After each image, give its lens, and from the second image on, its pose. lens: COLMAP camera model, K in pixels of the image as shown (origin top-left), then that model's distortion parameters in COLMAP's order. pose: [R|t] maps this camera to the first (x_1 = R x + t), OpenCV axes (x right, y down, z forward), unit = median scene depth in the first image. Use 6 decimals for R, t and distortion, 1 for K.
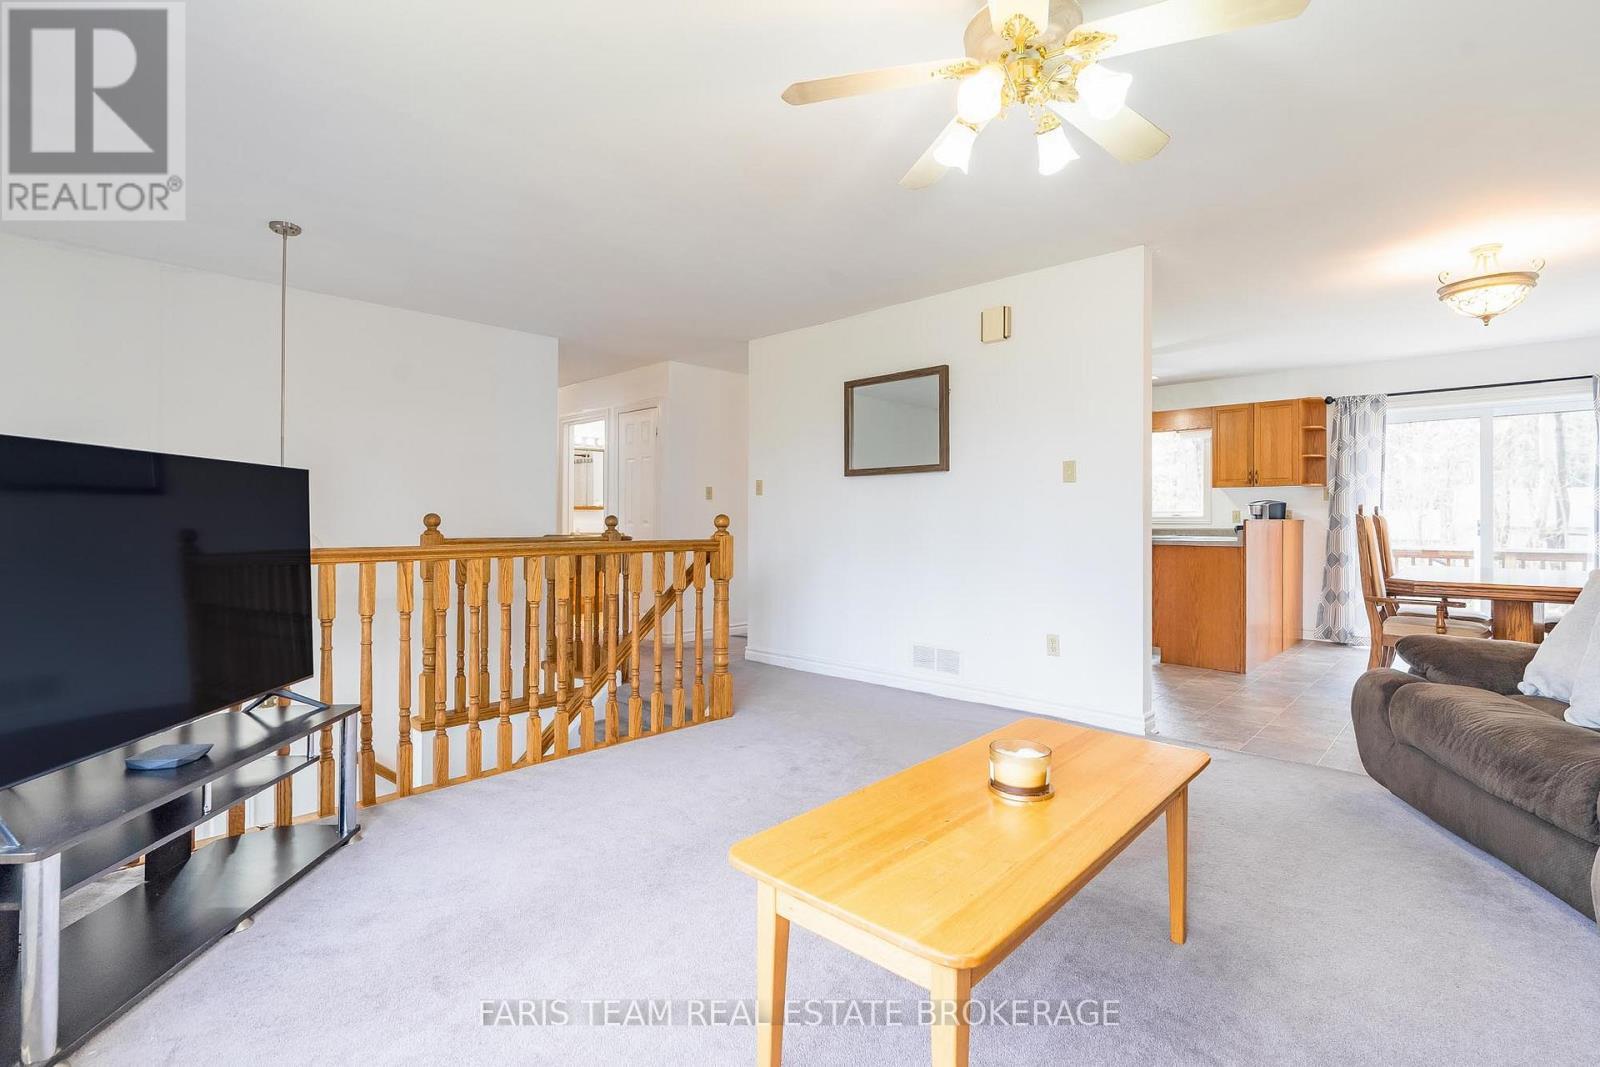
lens RADIAL K [[740.8, 0, 795.5], [0, 740.8, 525.1], [0, 0, 1]] dist [-0.013314, 0.004479]
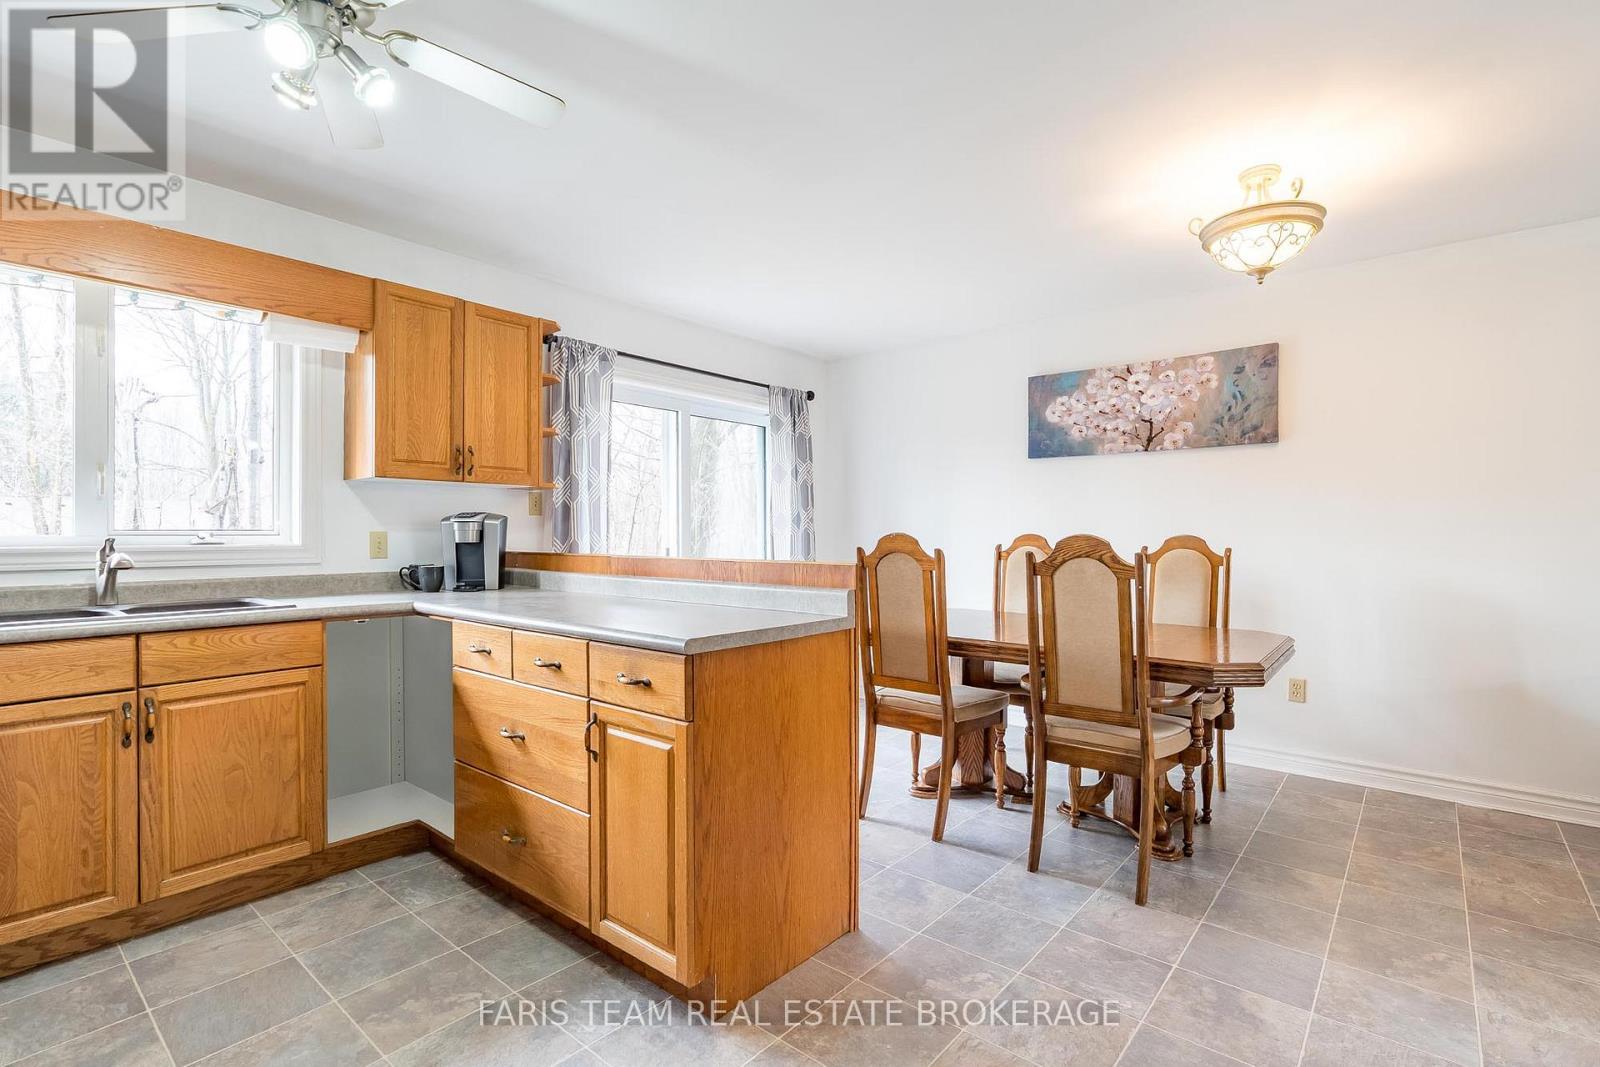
lens RADIAL K [[740.8, 0, 800.4], [0, 740.8, 534.1], [0, 0, 1]] dist [-0.013314, 0.004479]
pose [[-0.053517, -0.001975, 0.998565, 0.148935], [0.007457, 0.999969, 0.002378, -0.018942], [-0.998539, 0.007573, -0.053500, 0.822265]]
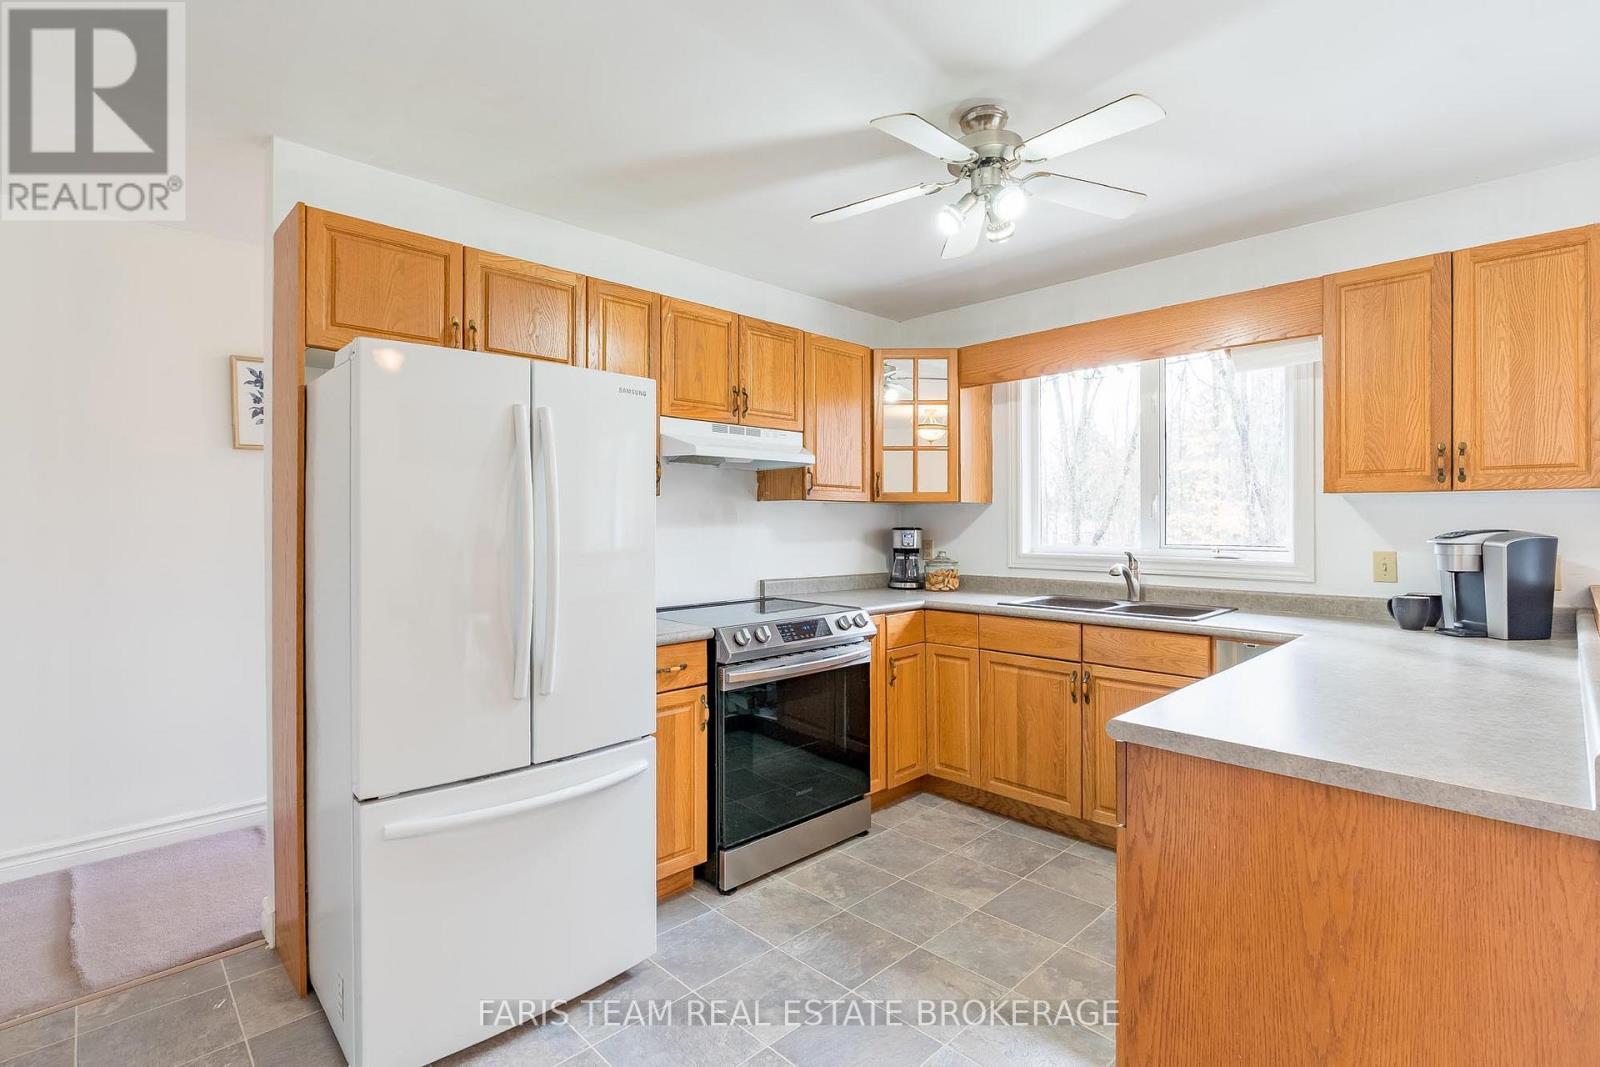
lens RADIAL K [[740.8, 0, 783.2], [0, 740.8, 520.1], [0, 0, 1]] dist [-0.013314, 0.004479]
pose [[0.998452, -0.000229, -0.055622, 0.325435], [-0.000224, 0.999967, -0.008151, -0.035464], [0.055622, 0.008151, 0.998419, 0.639039]]
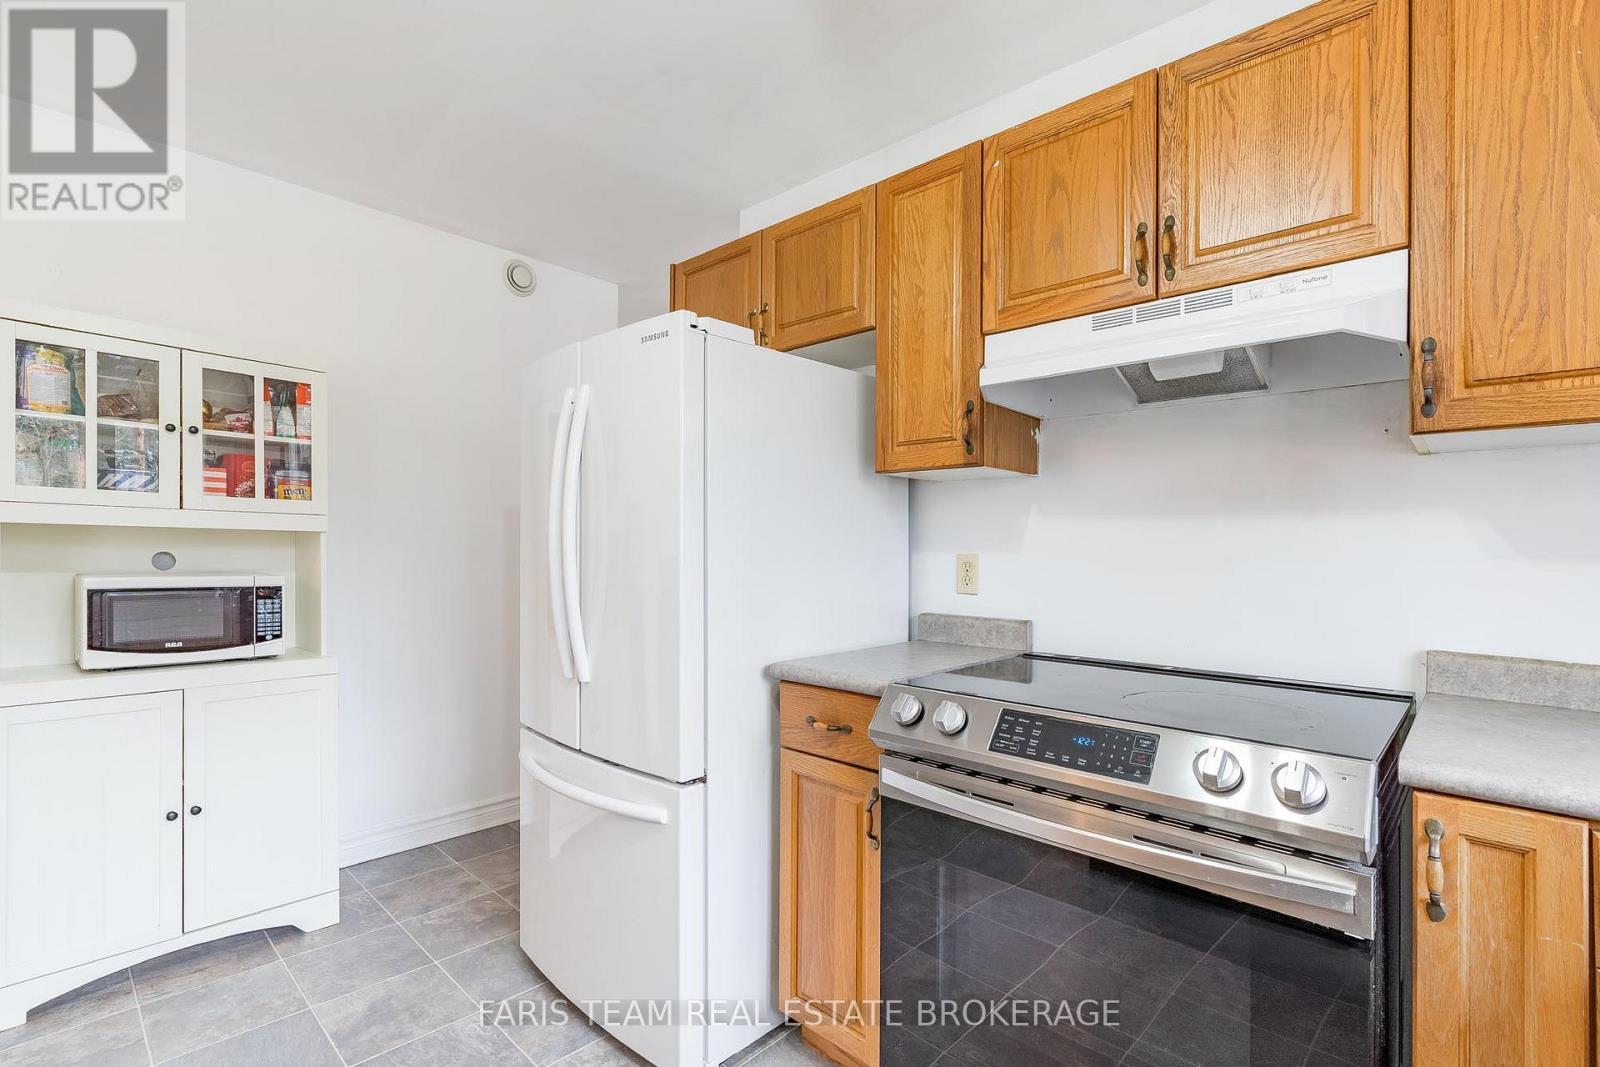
lens RADIAL K [[740.8, 0, 801.7], [0, 740.8, 545.7], [0, 0, 1]] dist [-0.013314, 0.004479]
pose [[-0.000341, -0.004463, -0.999990, 0.494611], [-0.018757, 0.999814, -0.004455, -0.021796], [0.999824, 0.018755, -0.000424, 1.000284]]
